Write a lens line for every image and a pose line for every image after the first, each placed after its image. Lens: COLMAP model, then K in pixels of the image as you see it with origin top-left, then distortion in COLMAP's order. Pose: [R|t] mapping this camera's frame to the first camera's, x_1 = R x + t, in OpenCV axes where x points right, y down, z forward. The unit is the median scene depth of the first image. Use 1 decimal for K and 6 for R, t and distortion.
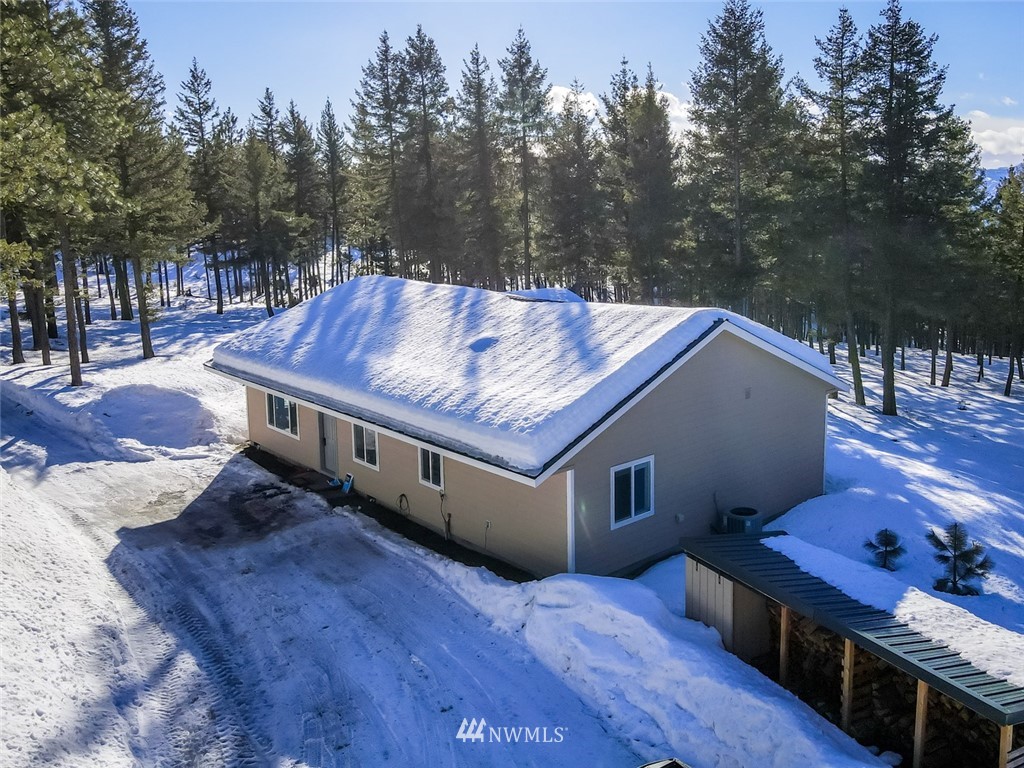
lens RADIAL K [[864.3, 0, 513.8], [0, 864.3, 333.3], [0, 0, 1]] dist [0.007628, 0.002108]
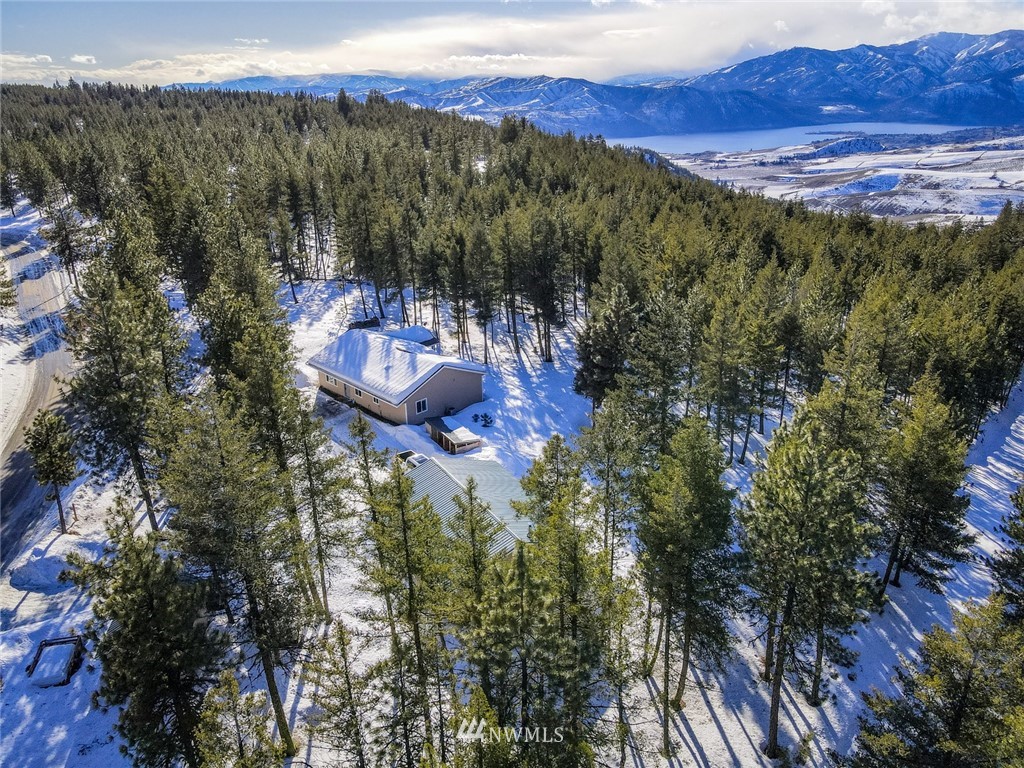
lens RADIAL K [[744.6, 0, 512.0], [0, 744.6, 384.0], [0, 0, 1]] dist [0.007696, 0.002844]
pose [[0.996580, -0.014140, 0.081417, 0.267899], [-0.005823, 0.970787, 0.239873, -0.785073], [-0.082430, -0.239526, 0.967384, -2.514783]]
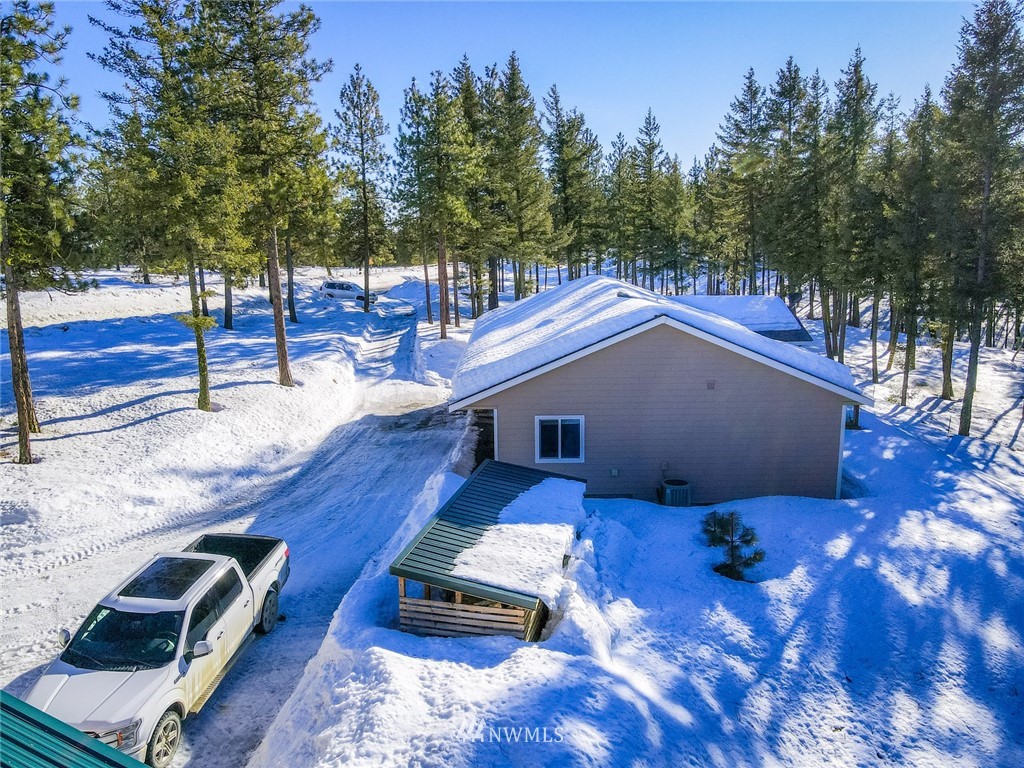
lens RADIAL K [[744.6, 0, 512.0], [0, 744.6, 384.0], [0, 0, 1]] dist [0.007696, 0.002844]
pose [[0.730806, 0.134519, -0.669199, 0.782989], [-0.093113, 0.990871, 0.097495, -0.002063], [0.676205, -0.008939, 0.736659, 0.116061]]
